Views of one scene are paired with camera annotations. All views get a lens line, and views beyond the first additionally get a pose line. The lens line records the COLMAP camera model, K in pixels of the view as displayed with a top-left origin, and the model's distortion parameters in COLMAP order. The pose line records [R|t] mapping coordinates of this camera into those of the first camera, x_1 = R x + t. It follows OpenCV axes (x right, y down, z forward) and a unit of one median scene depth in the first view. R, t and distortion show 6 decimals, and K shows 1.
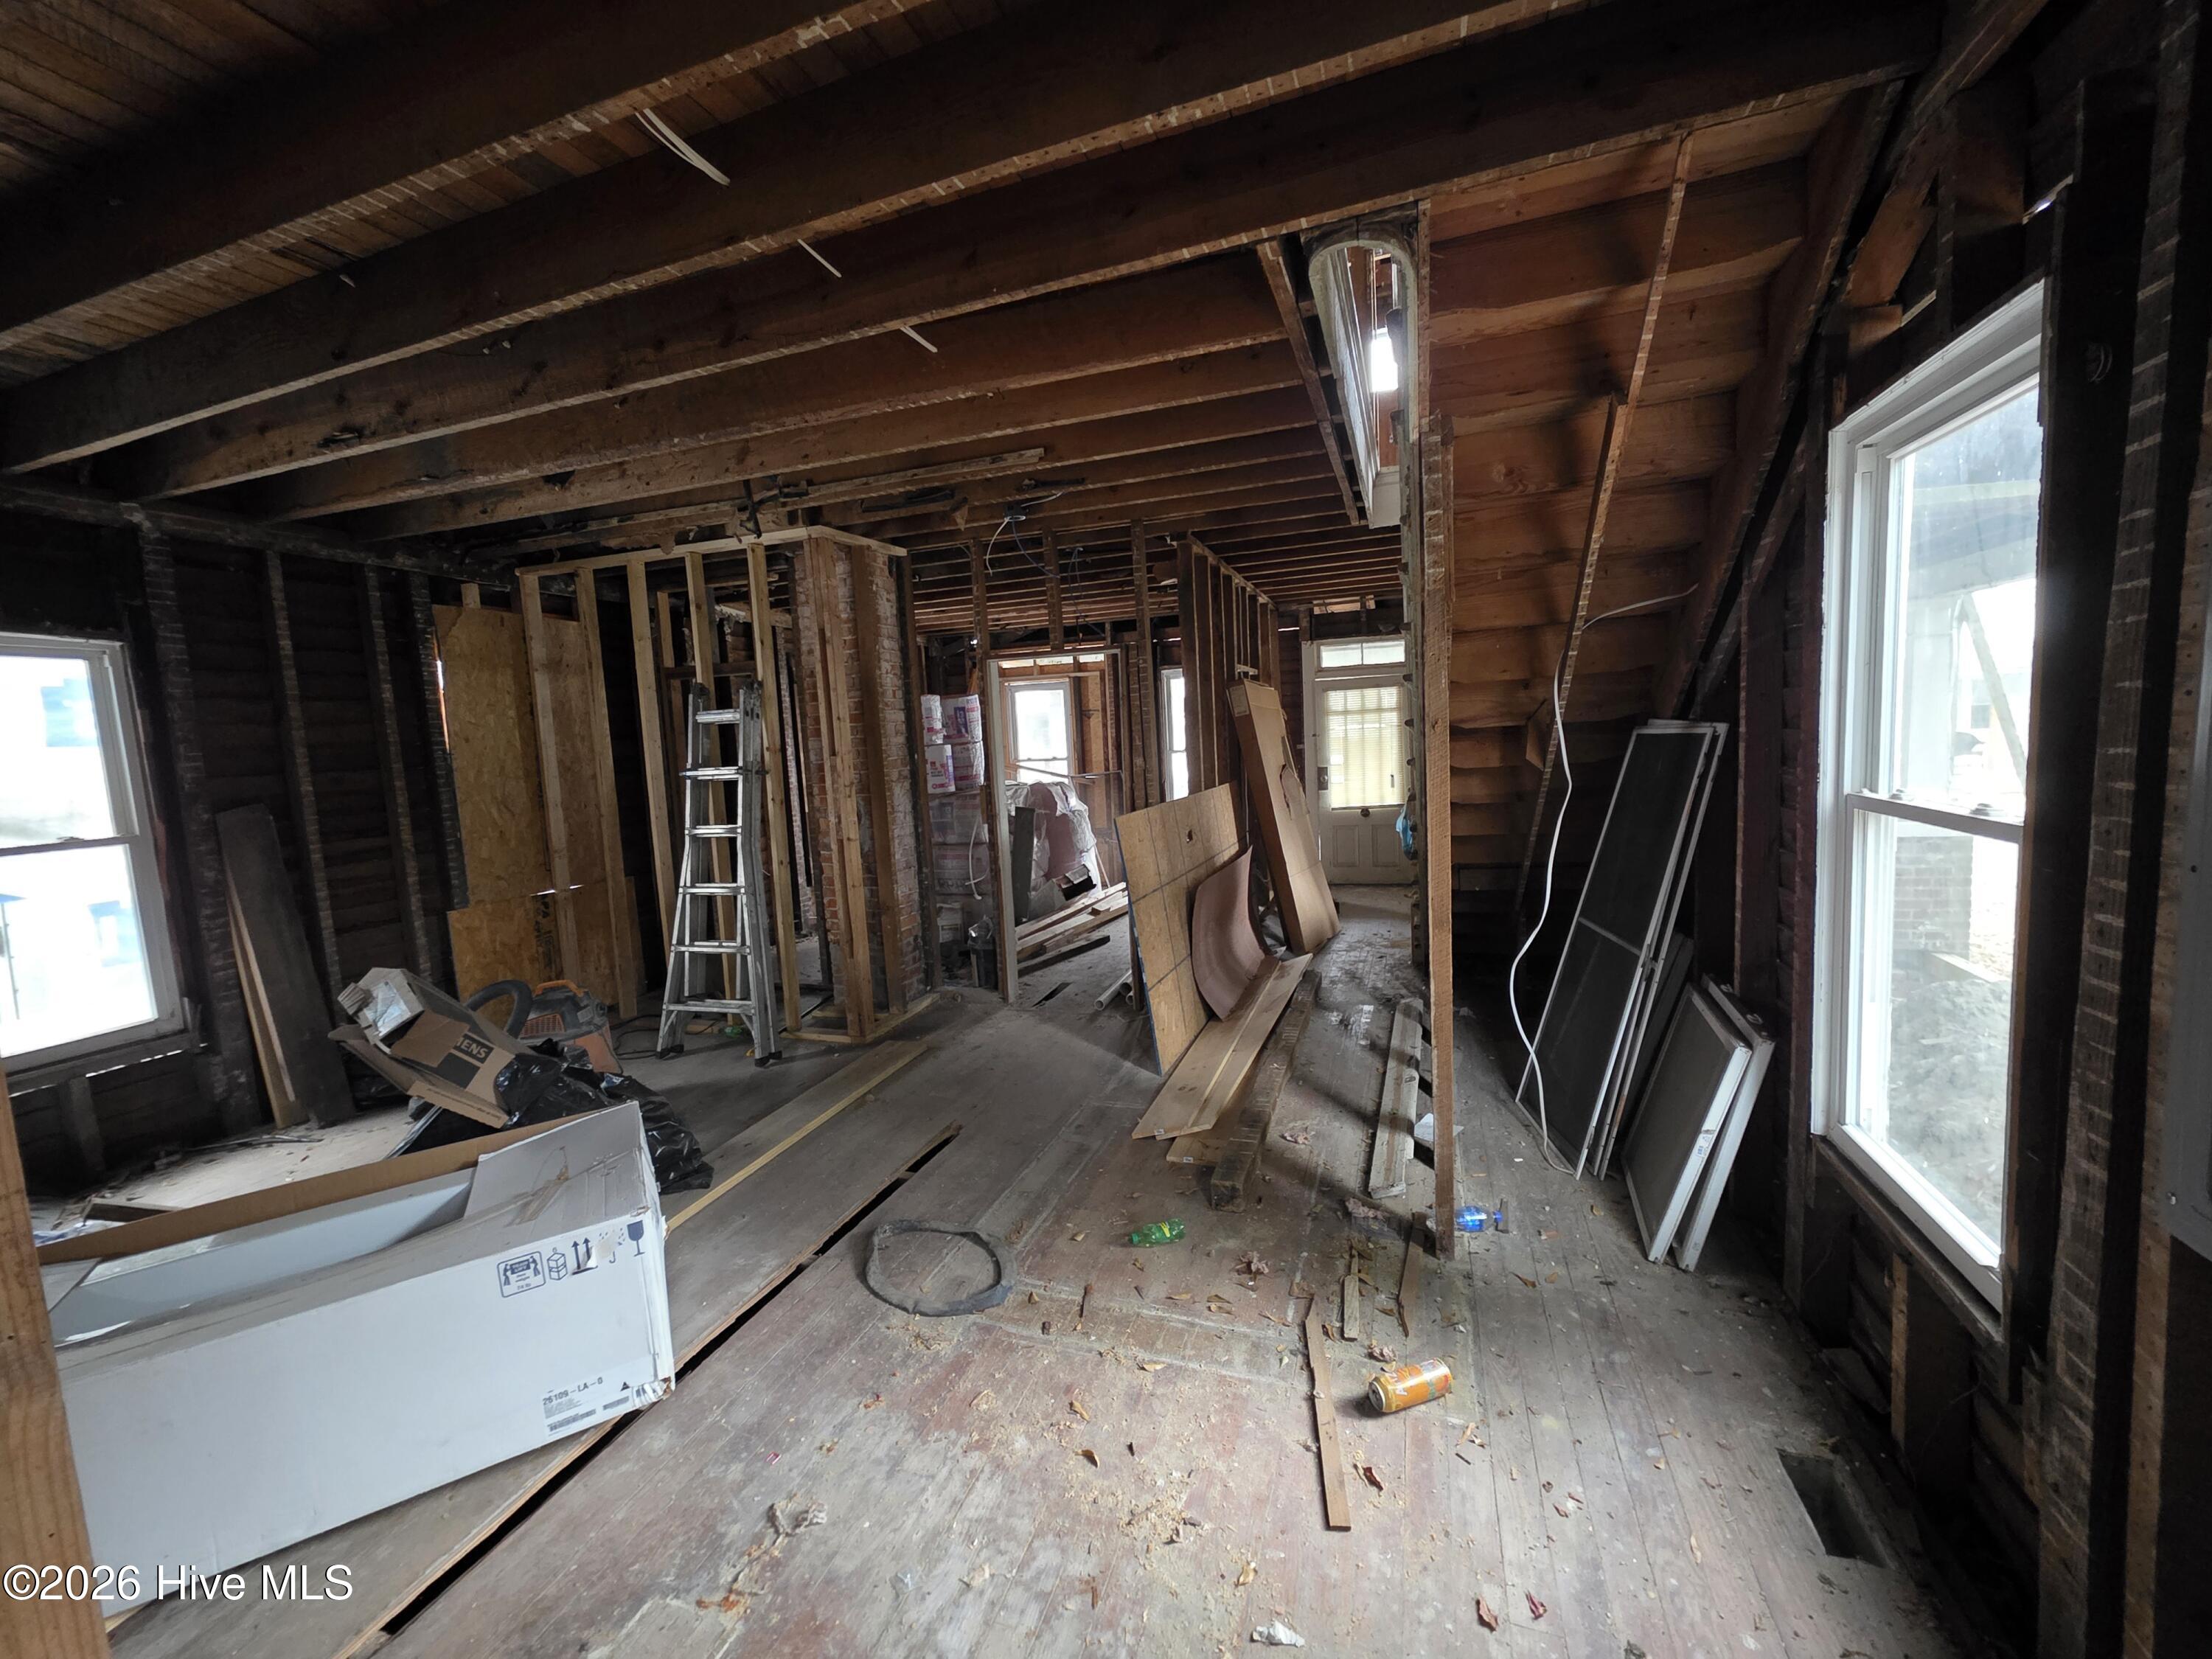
lens RADIAL K [[887.1, 0, 1112.5], [0, 887.1, 820.7], [0, 0, 1]] dist [0.001993, 0.000207]
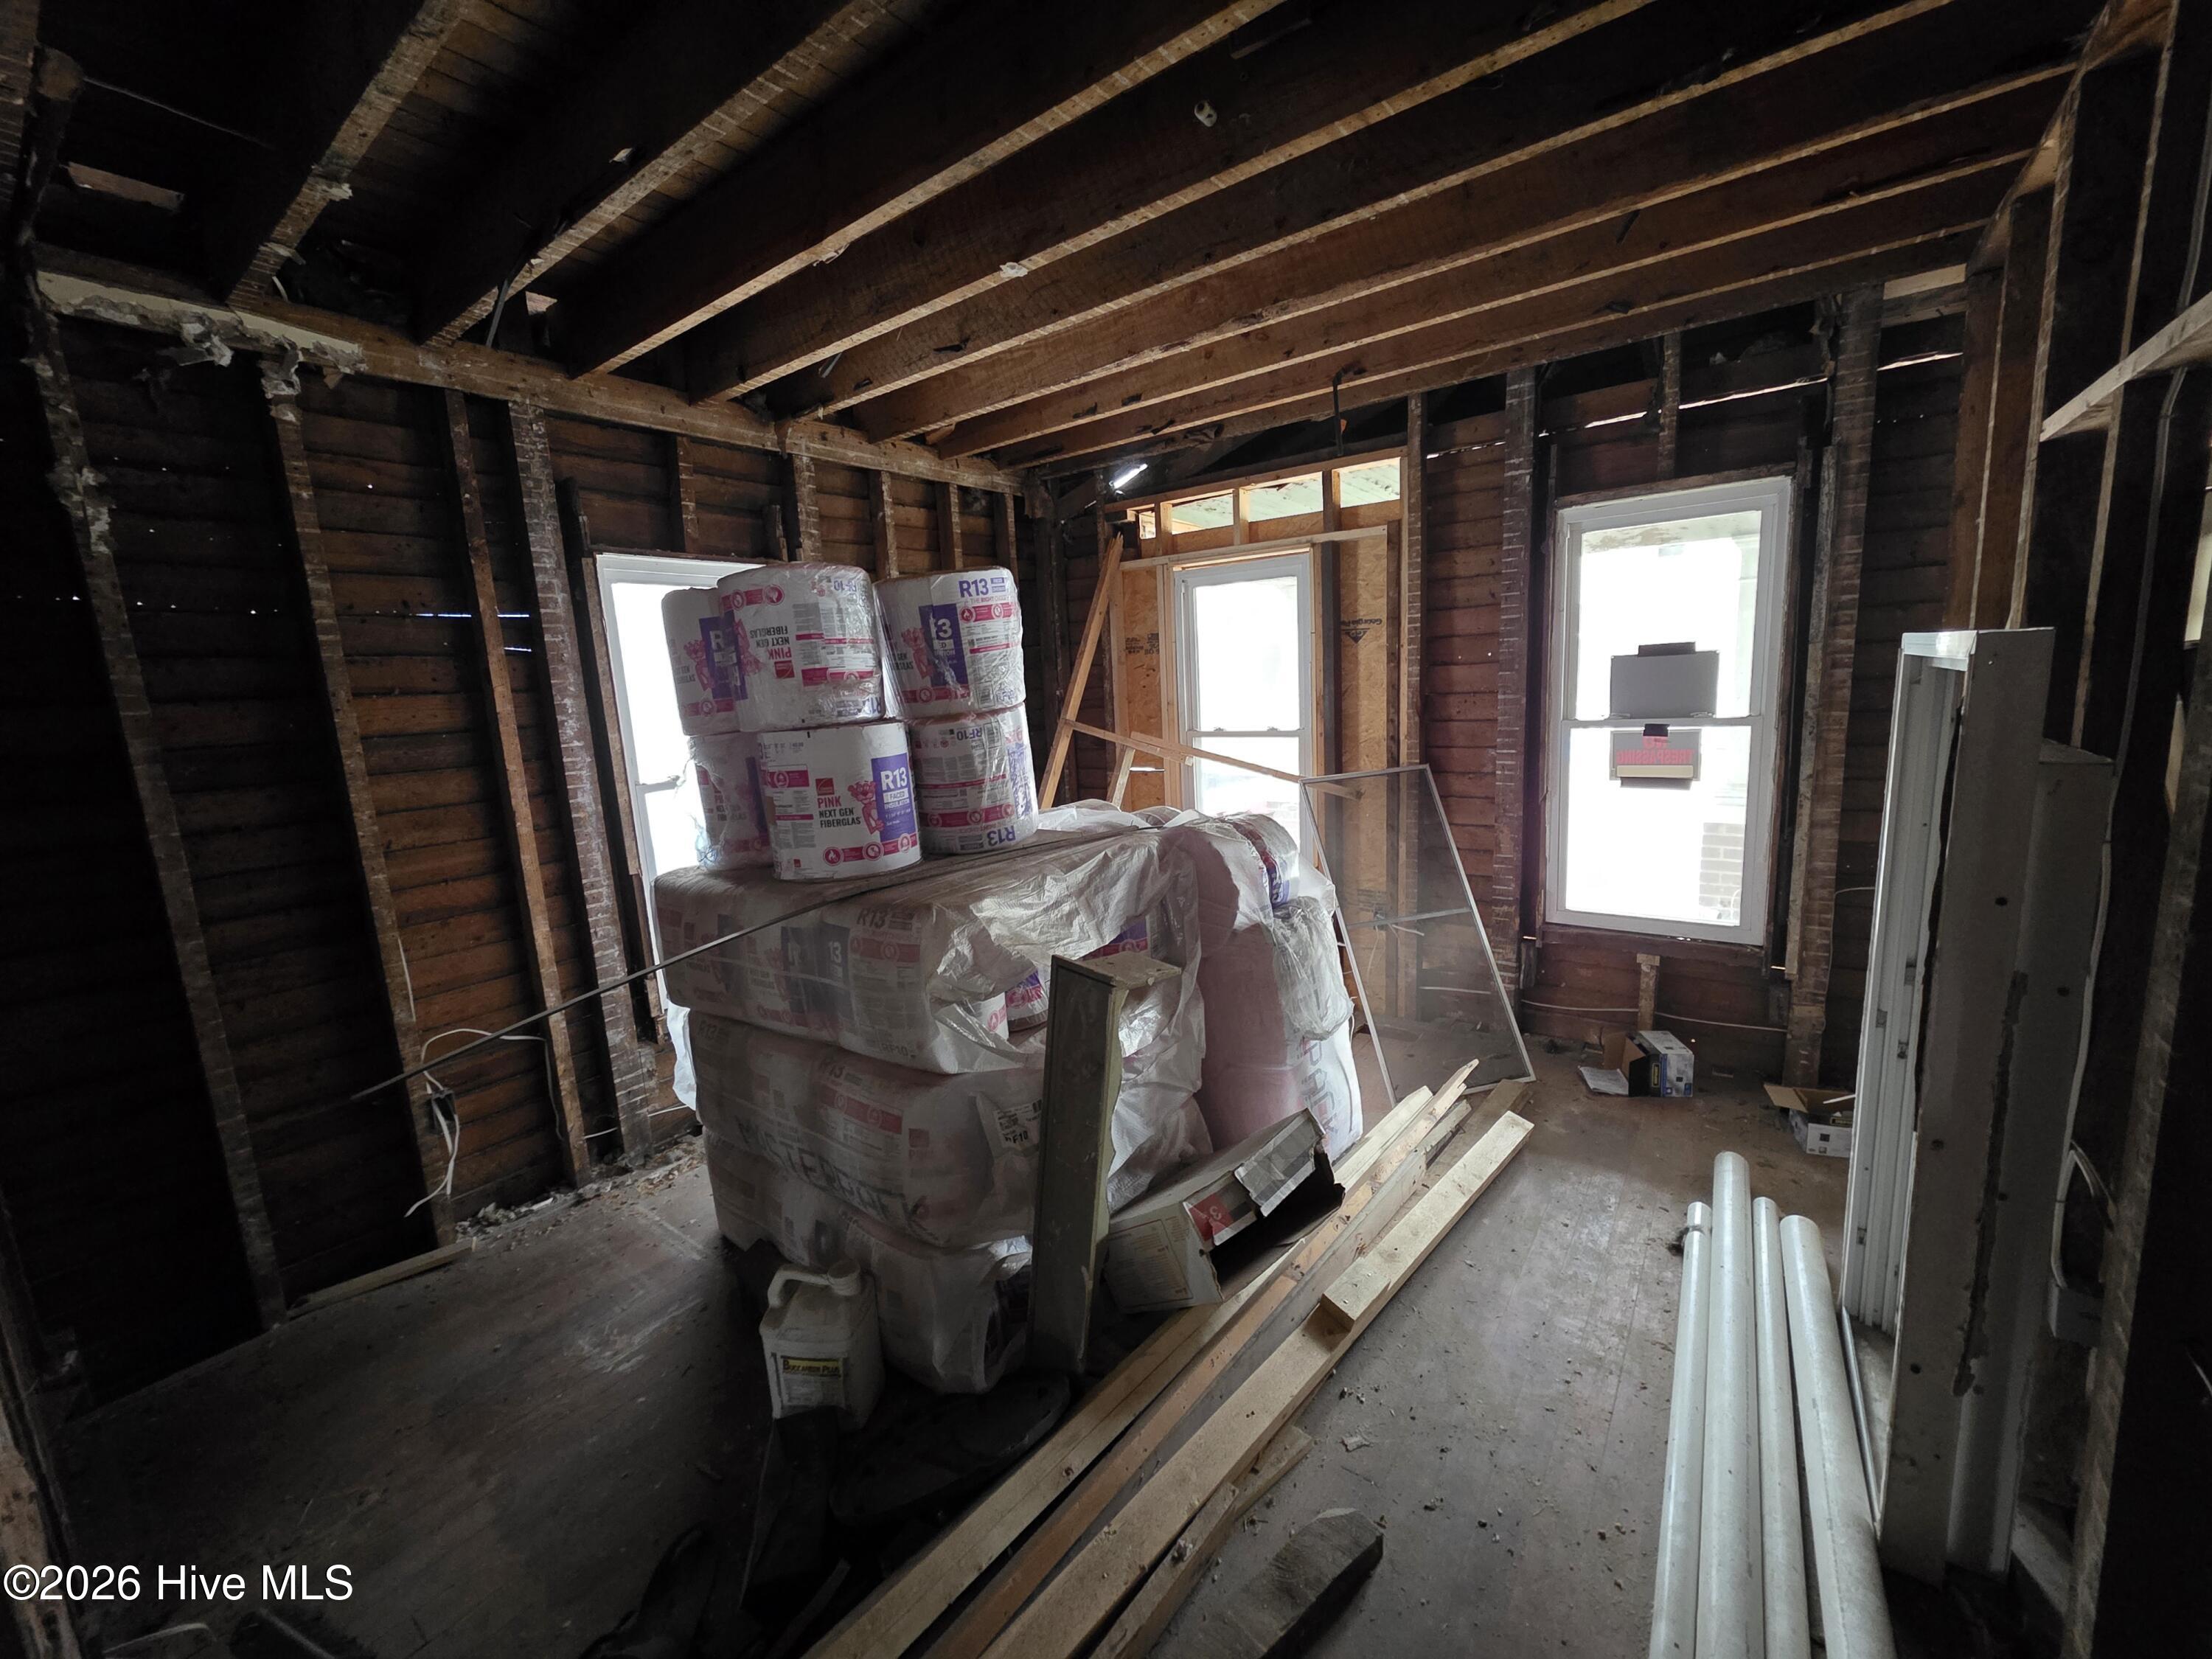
lens RADIAL K [[887.1, 0, 1112.5], [0, 887.1, 820.7], [0, 0, 1]] dist [0.001993, 0.000207]
pose [[0.954355, 0.049279, -0.294583, -0.011741], [-0.026273, 0.996323, 0.081553, -0.086348], [0.297518, -0.070091, 0.952140, 0.783554]]
